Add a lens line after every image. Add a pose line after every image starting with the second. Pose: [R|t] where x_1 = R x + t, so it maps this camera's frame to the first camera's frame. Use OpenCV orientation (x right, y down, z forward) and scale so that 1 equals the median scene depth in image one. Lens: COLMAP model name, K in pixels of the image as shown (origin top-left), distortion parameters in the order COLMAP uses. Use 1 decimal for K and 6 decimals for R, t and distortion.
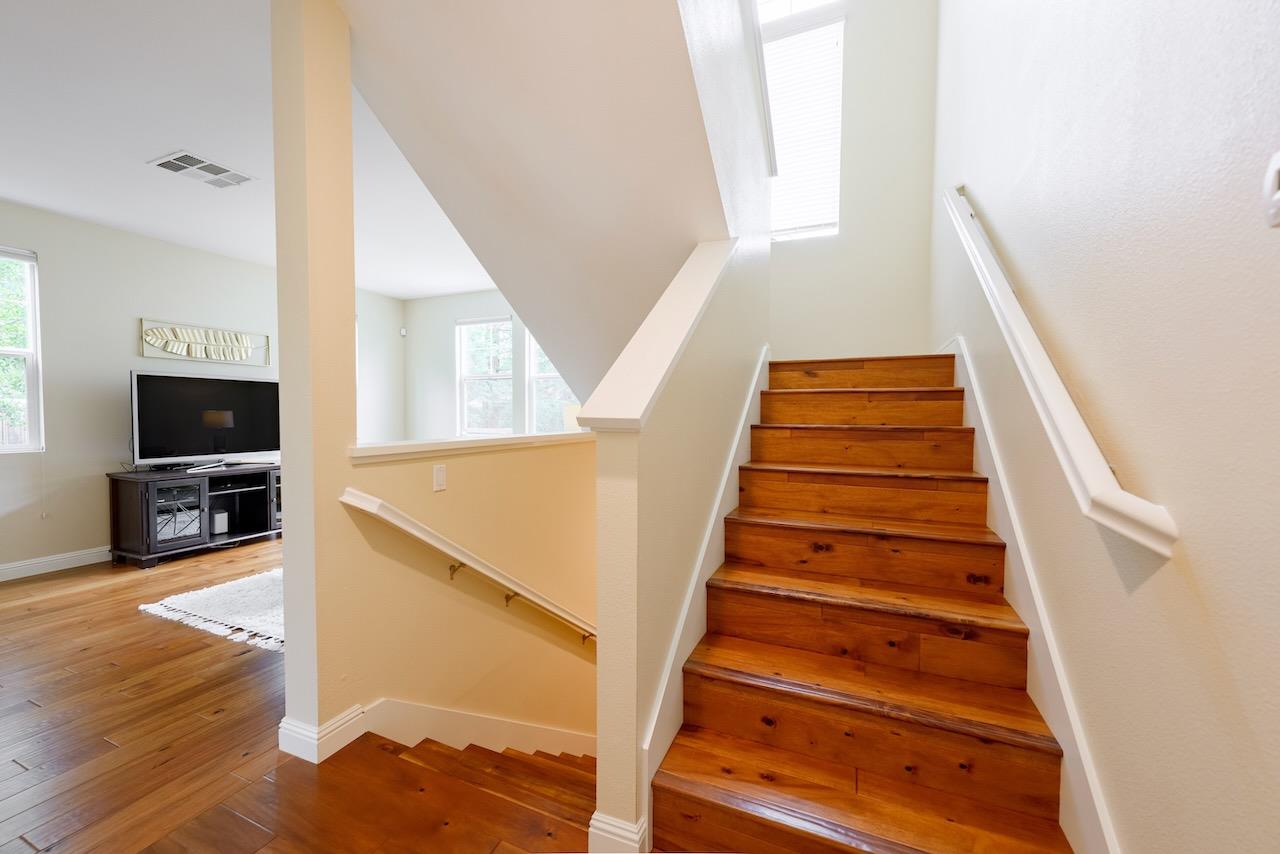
lens RADIAL K [[501.7, 0, 639.3], [0, 501.7, 428.5], [0, 0, 1]] dist [0.001486, 0.000347]
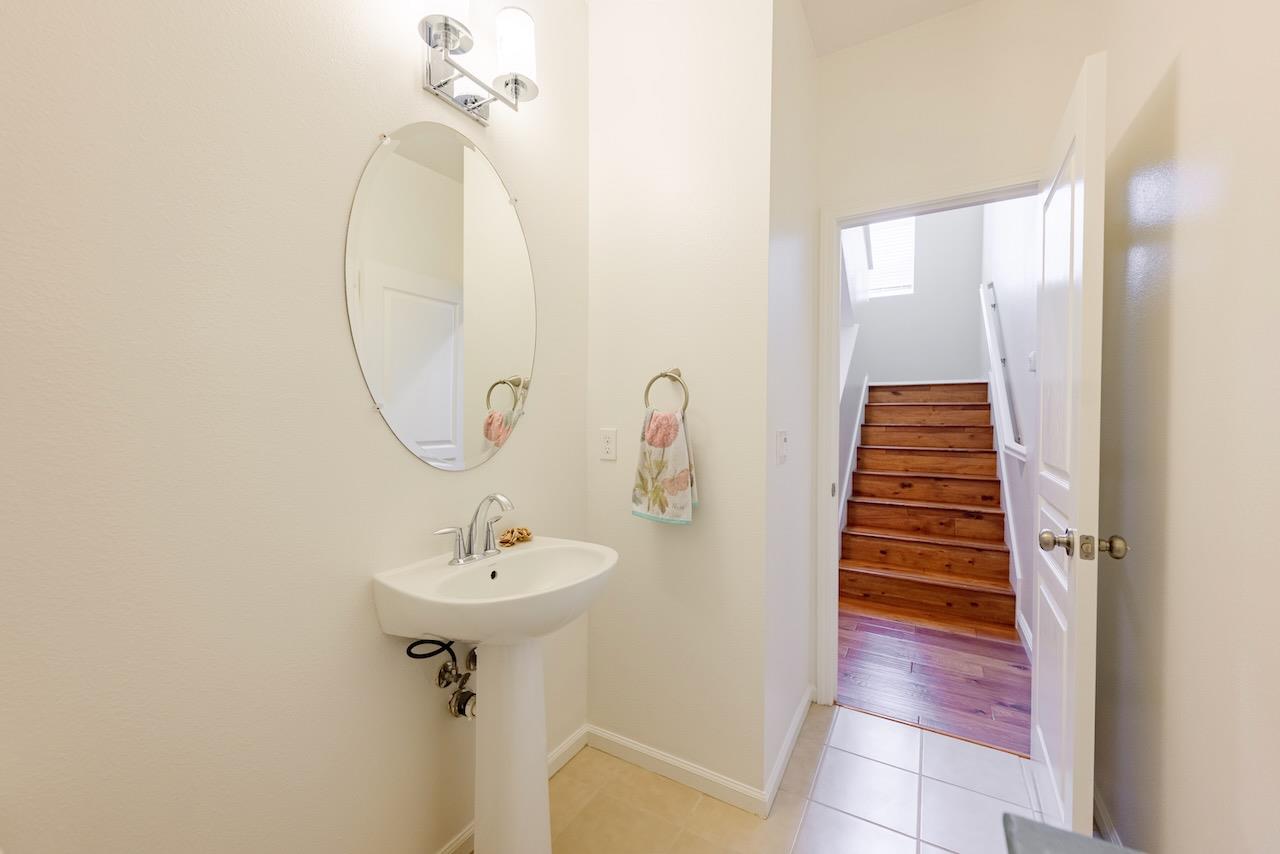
lens RADIAL K [[508.5, 0, 638.5], [0, 508.5, 417.9], [0, 0, 1]] dist [0.003922, -0.000008]
pose [[0.992711, 0.001929, -0.120508, -0.404844], [-0.005979, 0.999429, -0.033255, 0.041945], [0.120375, 0.033733, 0.992155, -1.030550]]
